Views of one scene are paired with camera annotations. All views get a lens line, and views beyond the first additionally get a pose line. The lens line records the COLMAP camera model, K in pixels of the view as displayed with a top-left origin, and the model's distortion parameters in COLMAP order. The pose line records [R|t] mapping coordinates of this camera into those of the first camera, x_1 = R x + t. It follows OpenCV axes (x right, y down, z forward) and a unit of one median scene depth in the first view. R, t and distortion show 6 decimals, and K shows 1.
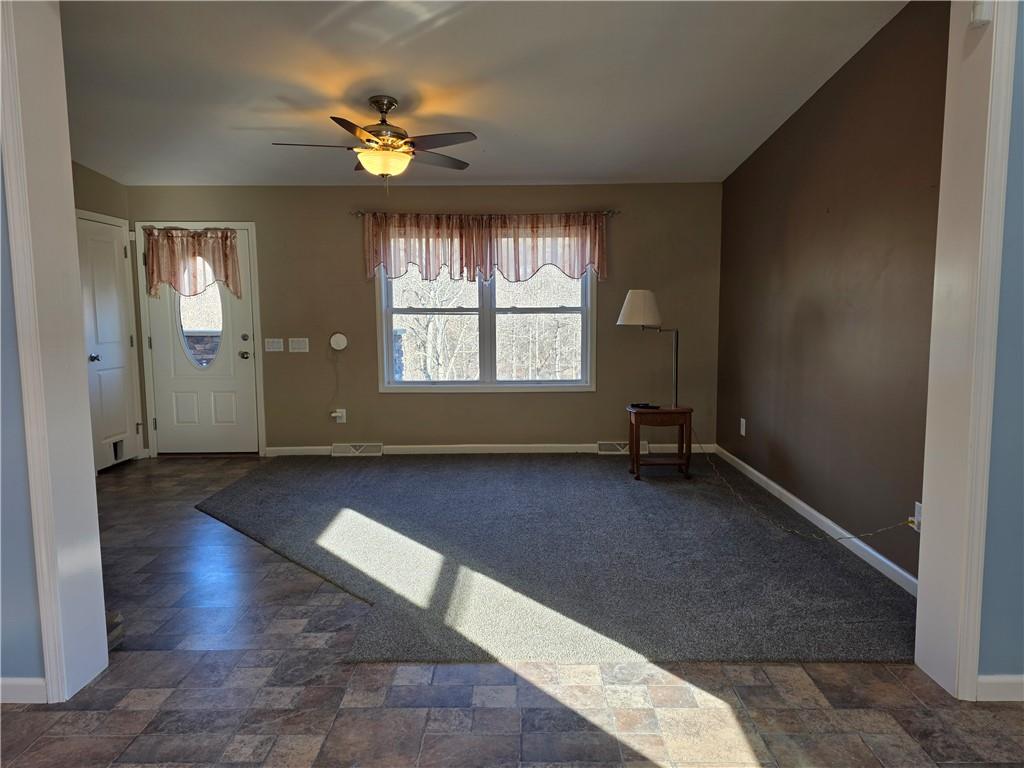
lens RADIAL K [[684.5, 0, 512.0], [0, 684.5, 384.0], [0, 0, 1]] dist [0.071062, -0.063951]
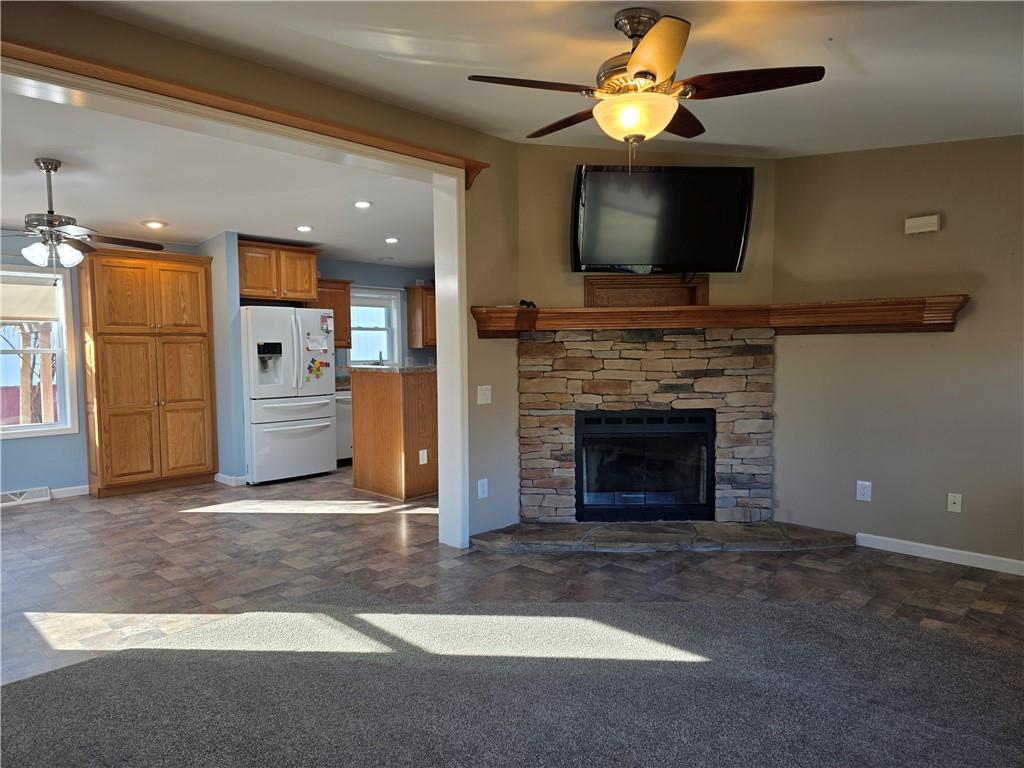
lens RADIAL K [[684.5, 0, 512.0], [0, 684.5, 384.0], [0, 0, 1]] dist [0.071062, -0.063951]
pose [[-0.680612, 0.065309, -0.729728, 0.619657], [-0.063224, 0.987068, 0.147309, -0.292481], [0.729911, 0.146397, -0.667681, 2.323409]]
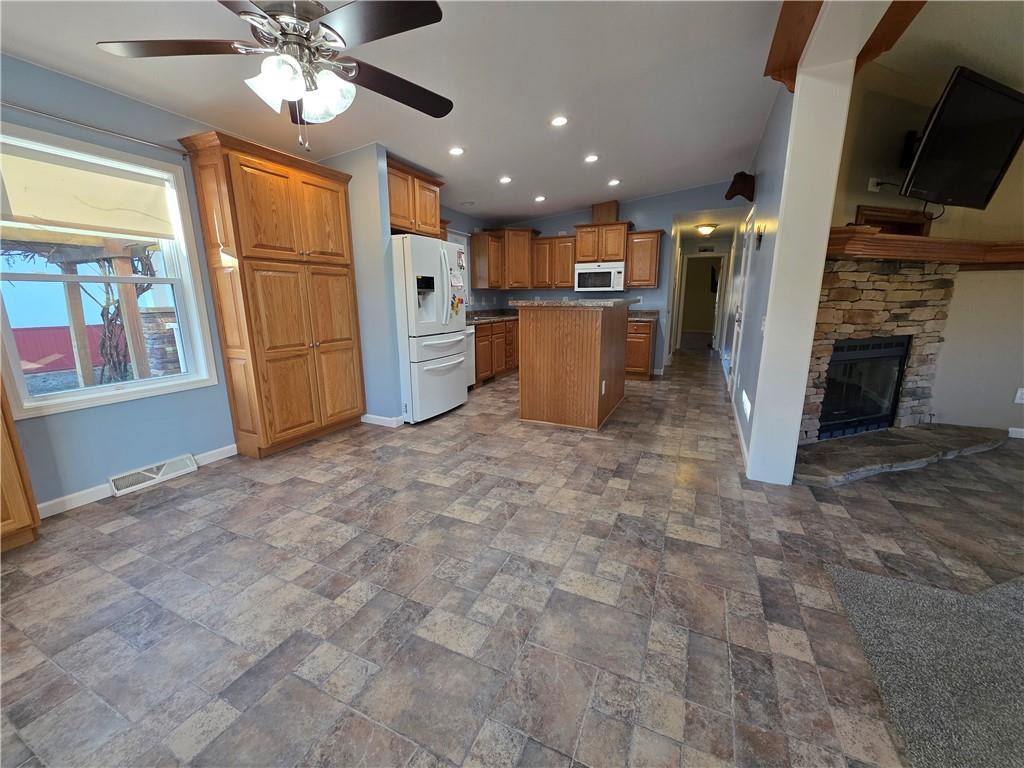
lens RADIAL K [[408.6, 0, 512.0], [0, 408.6, 384.0], [0, 0, 1]] dist [0.001227, -0.000010]
pose [[-0.401291, 0.211346, -0.891234, 0.586848], [-0.093488, 0.958483, 0.269388, -0.051311], [0.911167, 0.191423, -0.364872, 0.731333]]
